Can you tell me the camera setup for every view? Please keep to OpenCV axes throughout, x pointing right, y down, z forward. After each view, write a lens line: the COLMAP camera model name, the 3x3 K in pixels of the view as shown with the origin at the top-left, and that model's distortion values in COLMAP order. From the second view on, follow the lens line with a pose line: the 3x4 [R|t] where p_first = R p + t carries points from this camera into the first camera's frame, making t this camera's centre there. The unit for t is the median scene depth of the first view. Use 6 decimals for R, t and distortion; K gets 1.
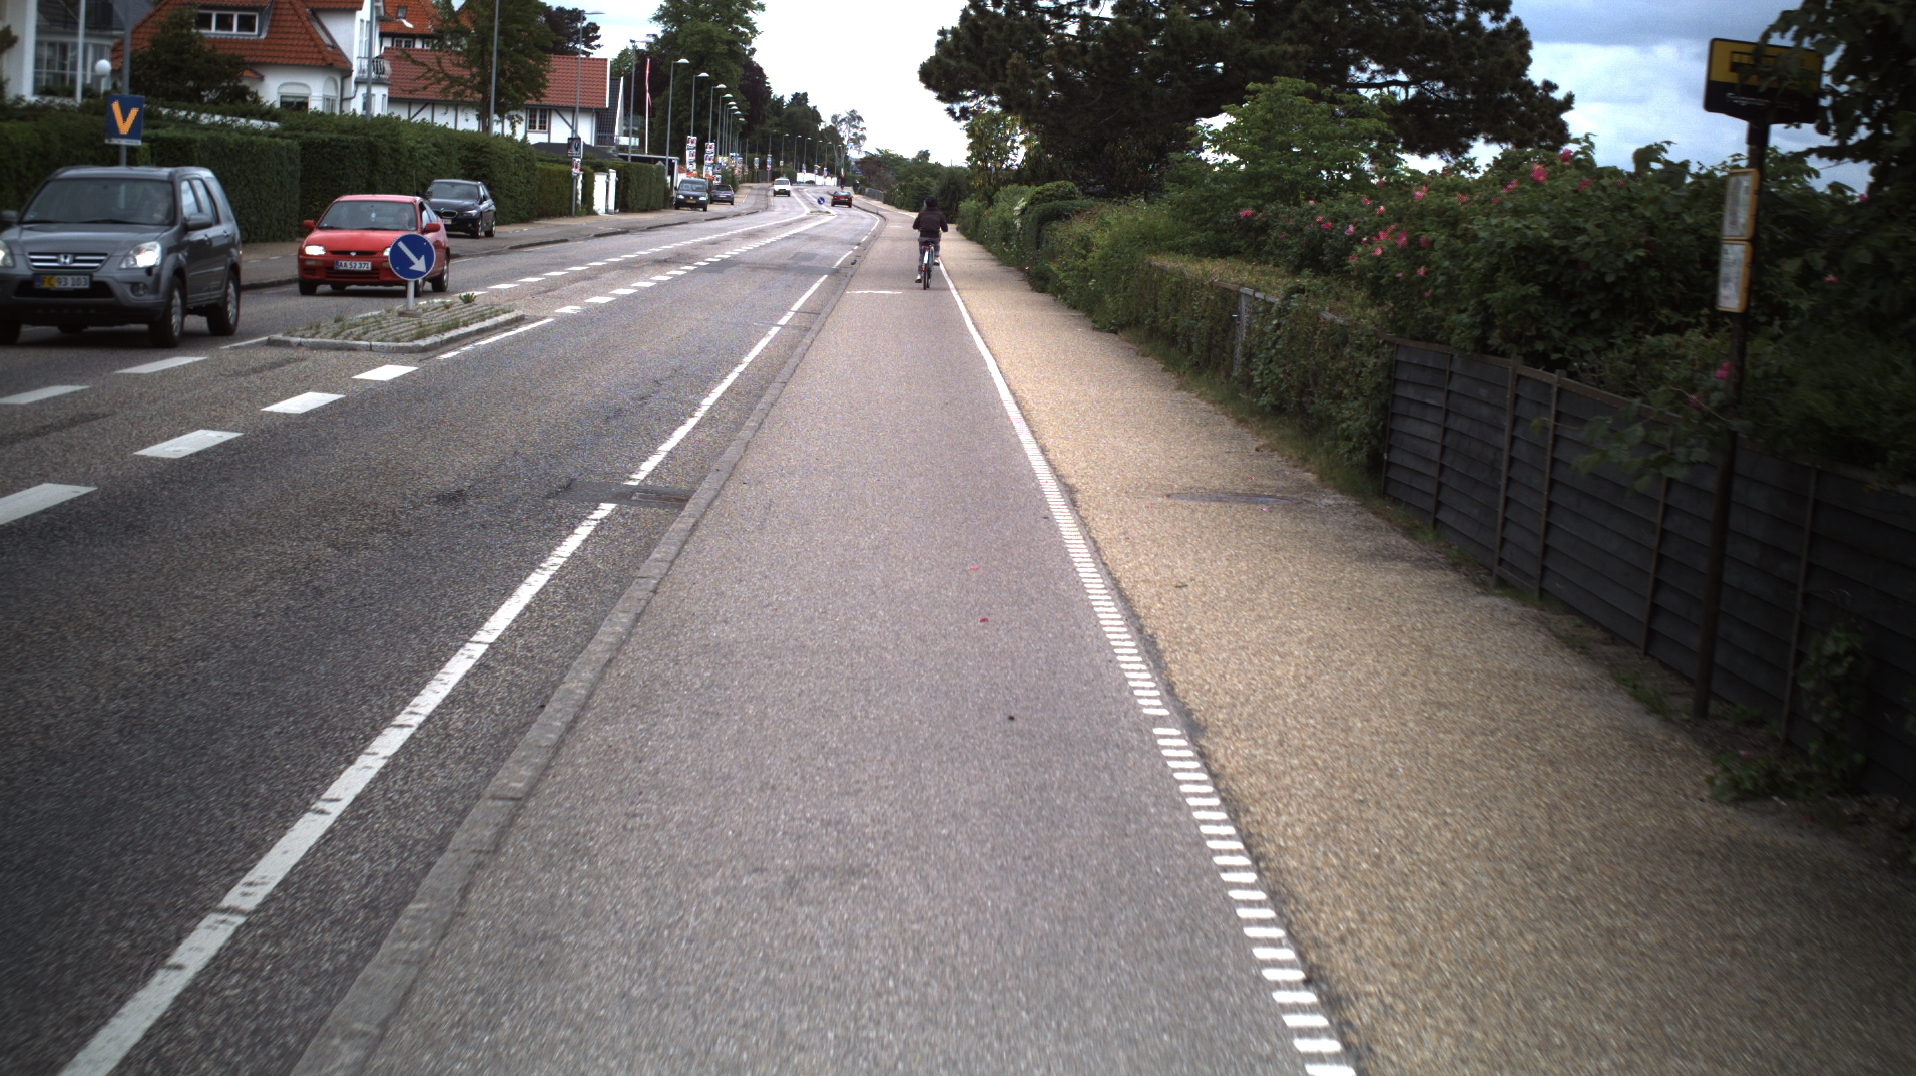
lens RADIAL K [[3187.4, 0, 958.0], [0, 3187.4, 538.0], [0, 0, 1]] dist [-0.306475, 0.562900]
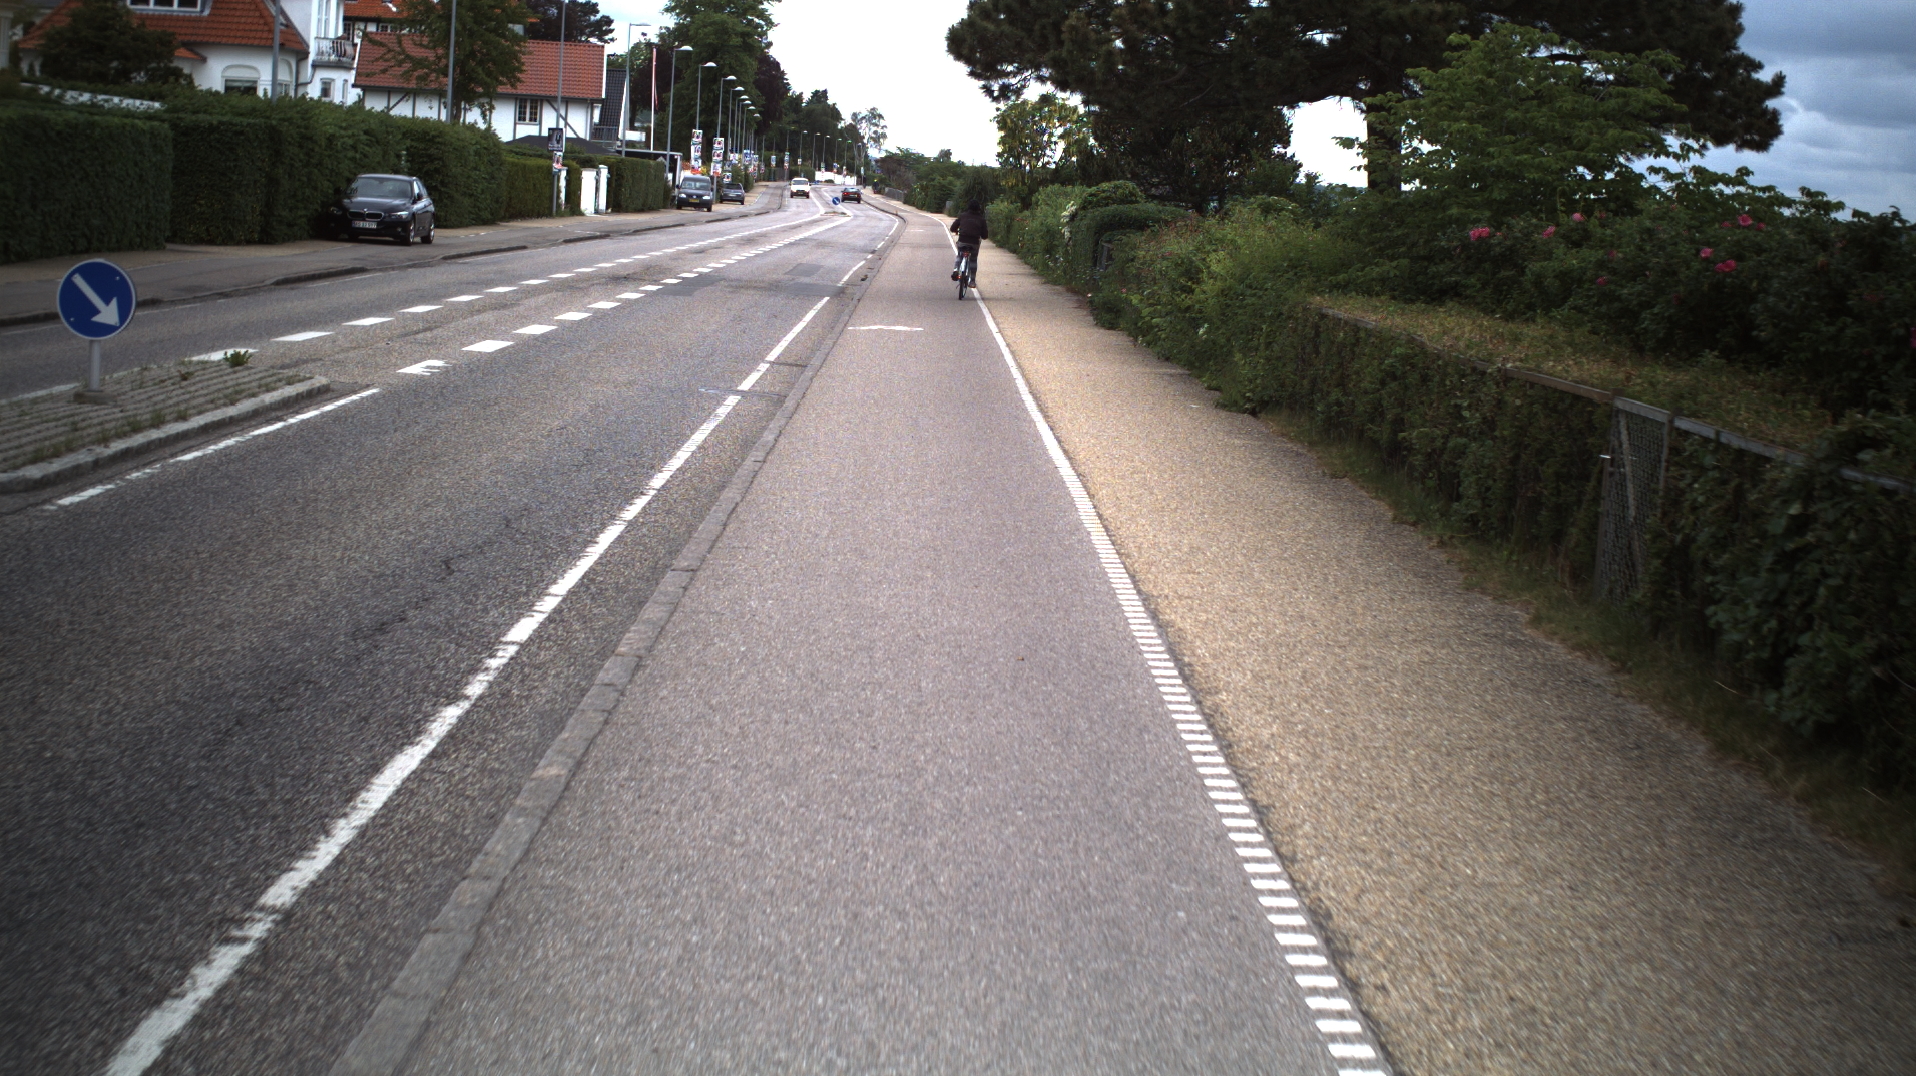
lens RADIAL K [[3187.4, 0, 958.0], [0, 3187.4, 538.0], [0, 0, 1]] dist [-0.306475, 0.562900]
pose [[0.999957, 0.007294, -0.005756, -0.003262], [-0.007294, 0.999973, -0.000033, -0.018794], [0.005755, 0.000075, 0.999983, 0.170837]]
